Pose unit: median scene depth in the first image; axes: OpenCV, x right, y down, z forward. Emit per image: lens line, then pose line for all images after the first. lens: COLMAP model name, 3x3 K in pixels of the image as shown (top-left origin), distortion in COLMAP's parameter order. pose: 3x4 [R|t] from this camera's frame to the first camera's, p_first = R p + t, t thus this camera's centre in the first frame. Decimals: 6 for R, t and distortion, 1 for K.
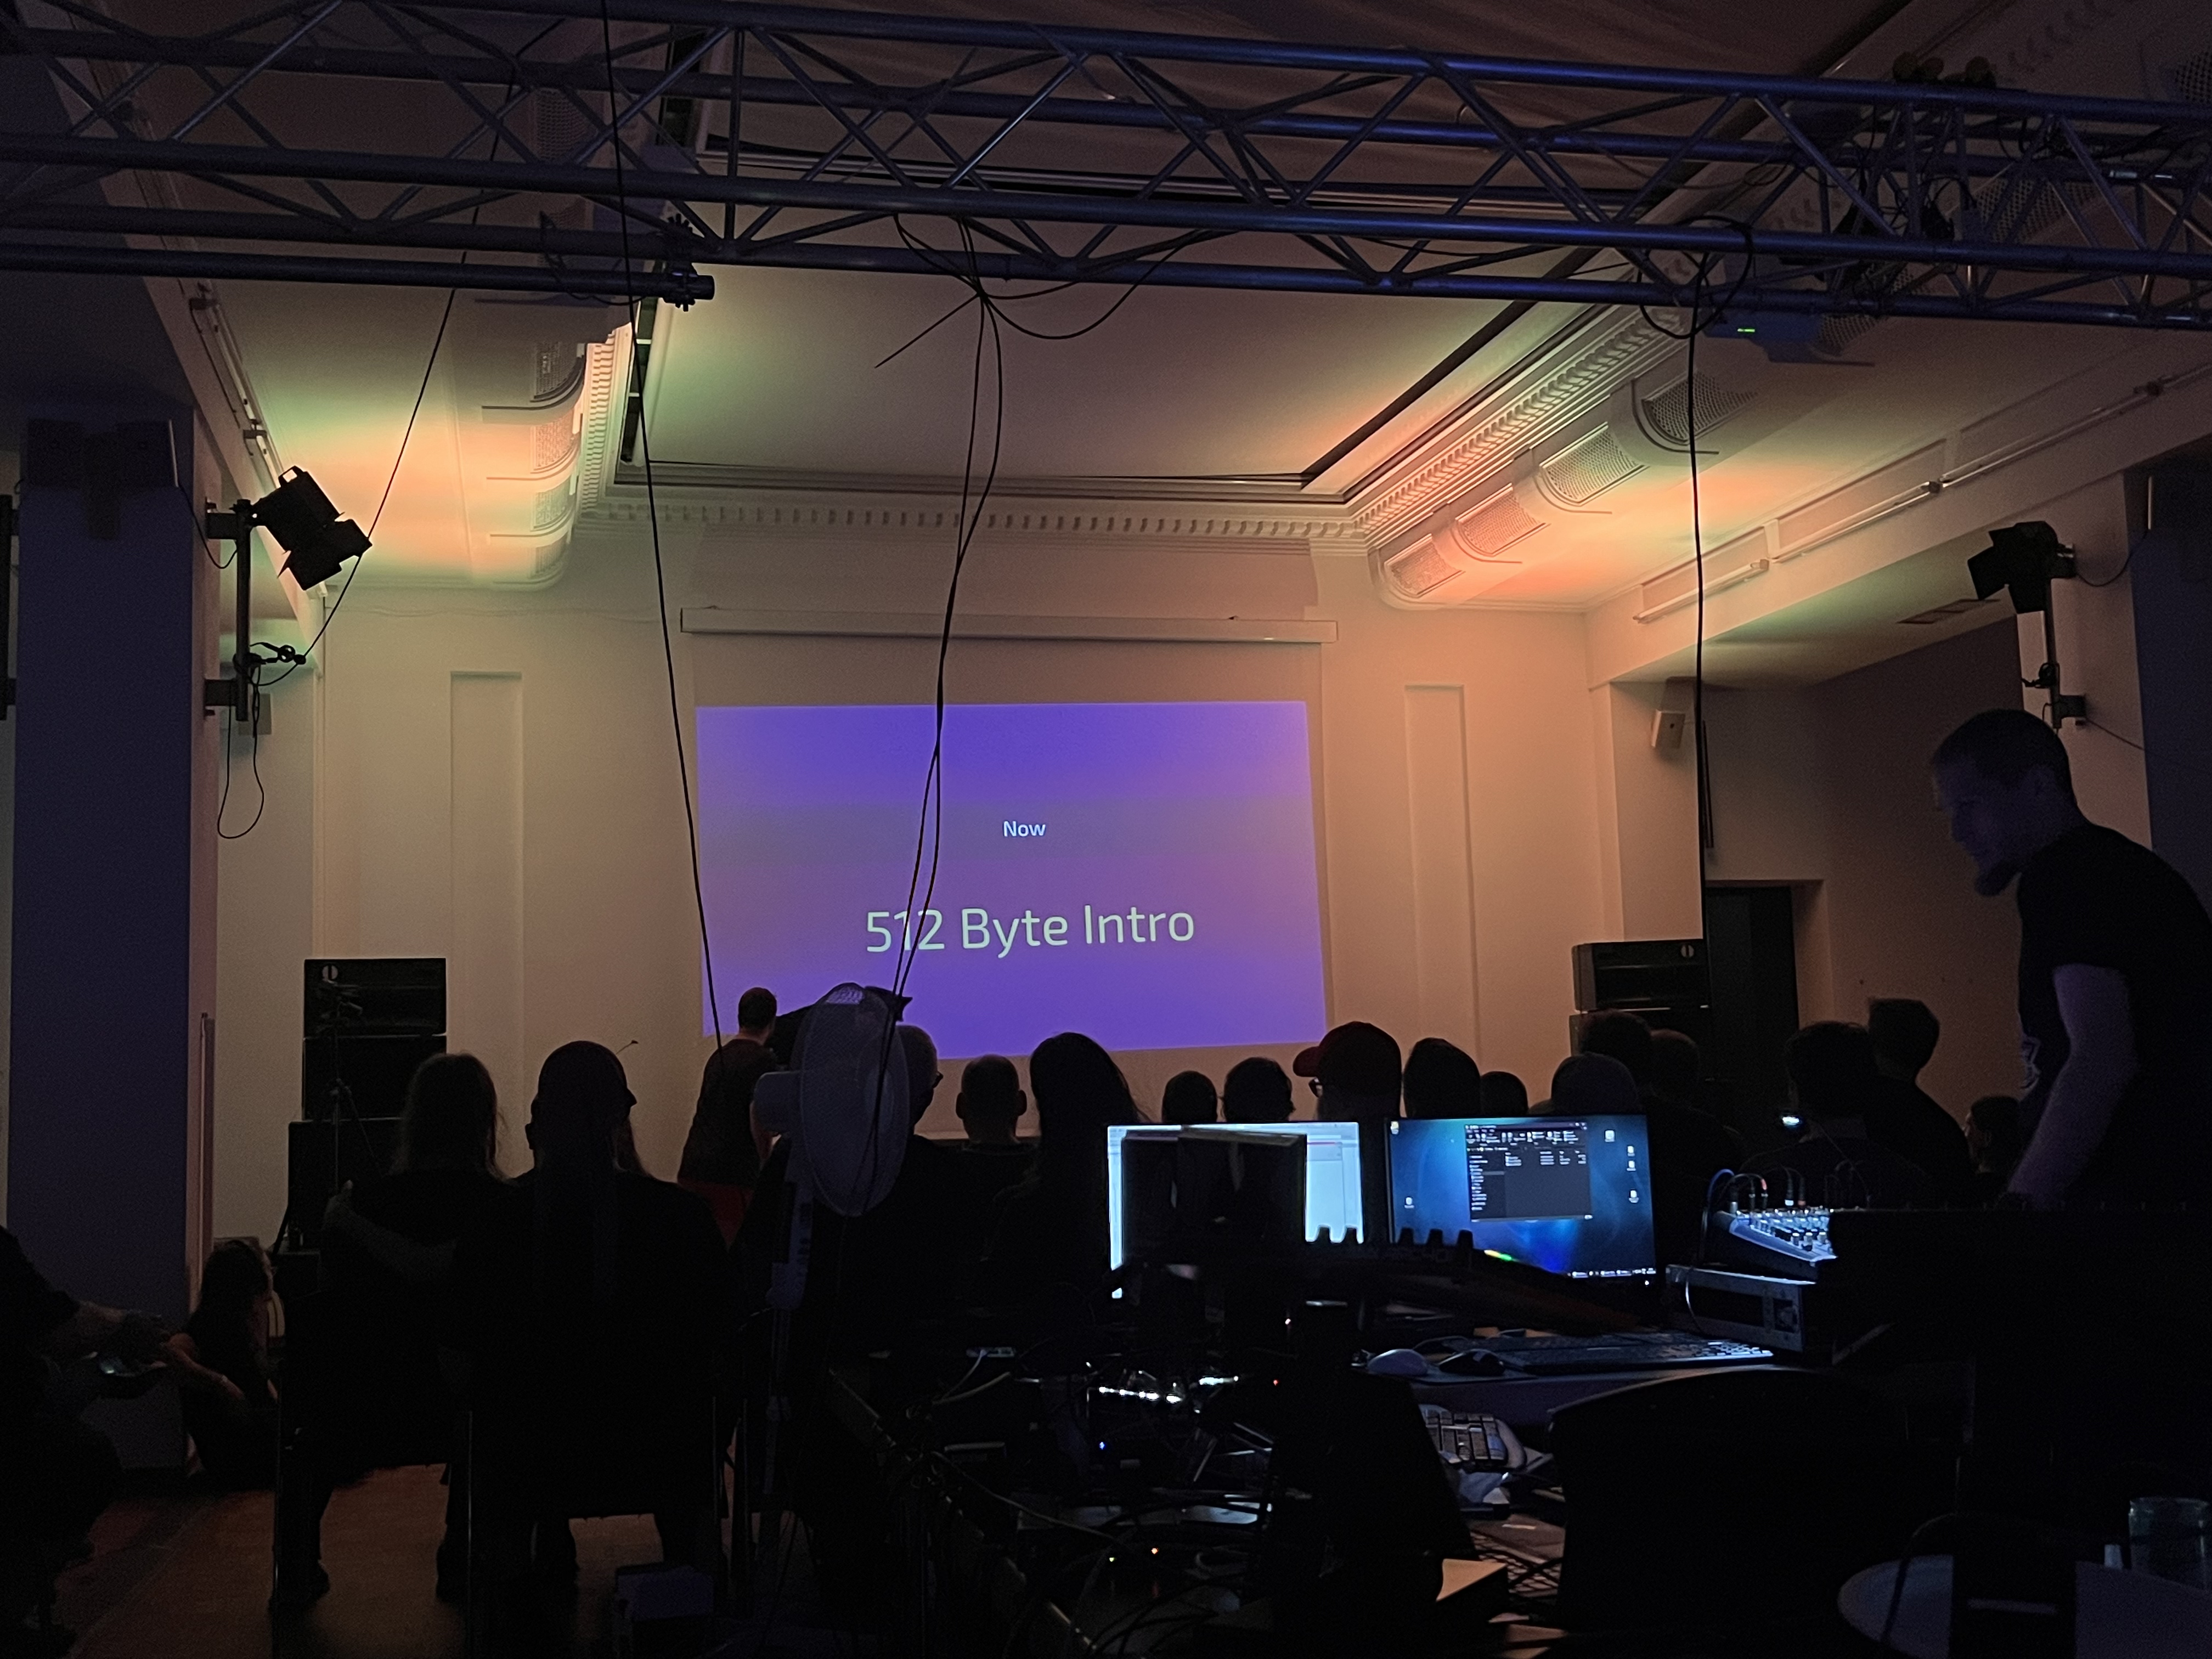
lens RADIAL K [[2413.0, 0, 1106.0], [0, 2413.0, 829.5], [0, 0, 1]] dist [0.100609, -0.207168]
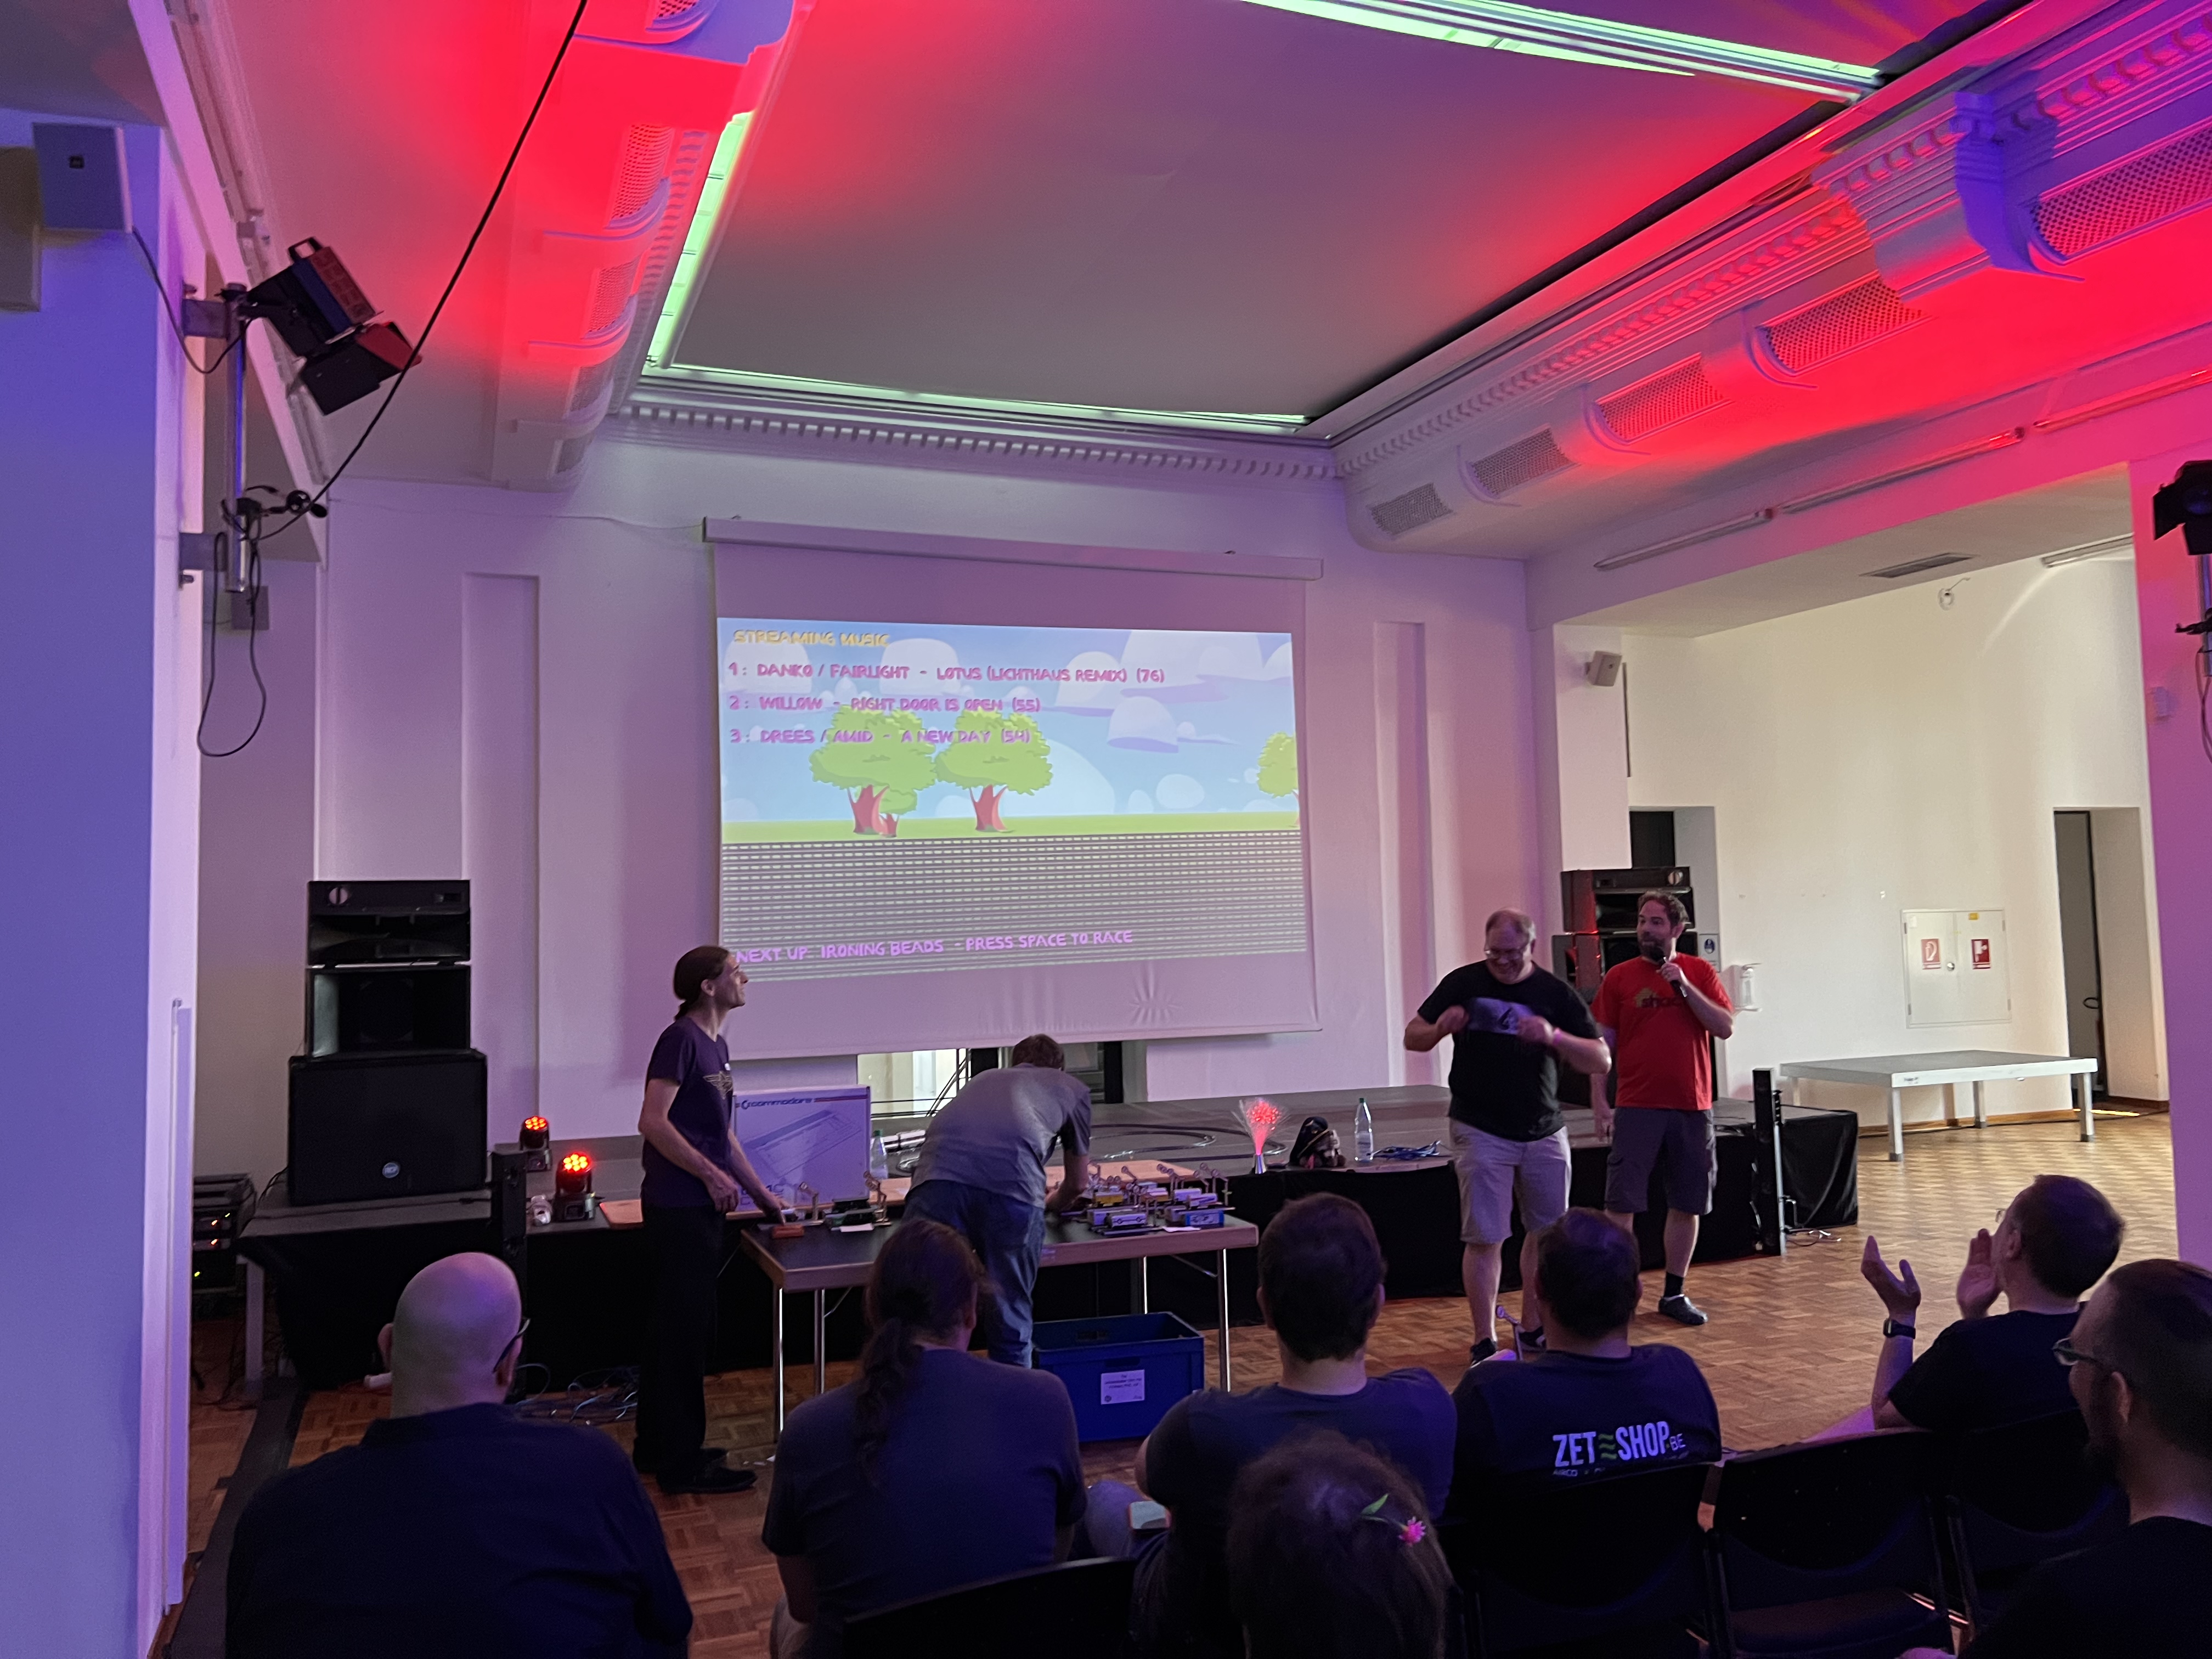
lens RADIAL K [[1662.1, 0, 1071.3], [0, 1662.1, 827.5], [0, 0, 1]] dist [0.042726, -0.053148]
pose [[0.992380, 0.017446, 0.121974, -0.166328], [-0.023737, 0.998451, 0.050315, -0.005640], [-0.120907, -0.052827, 0.991257, 0.469725]]
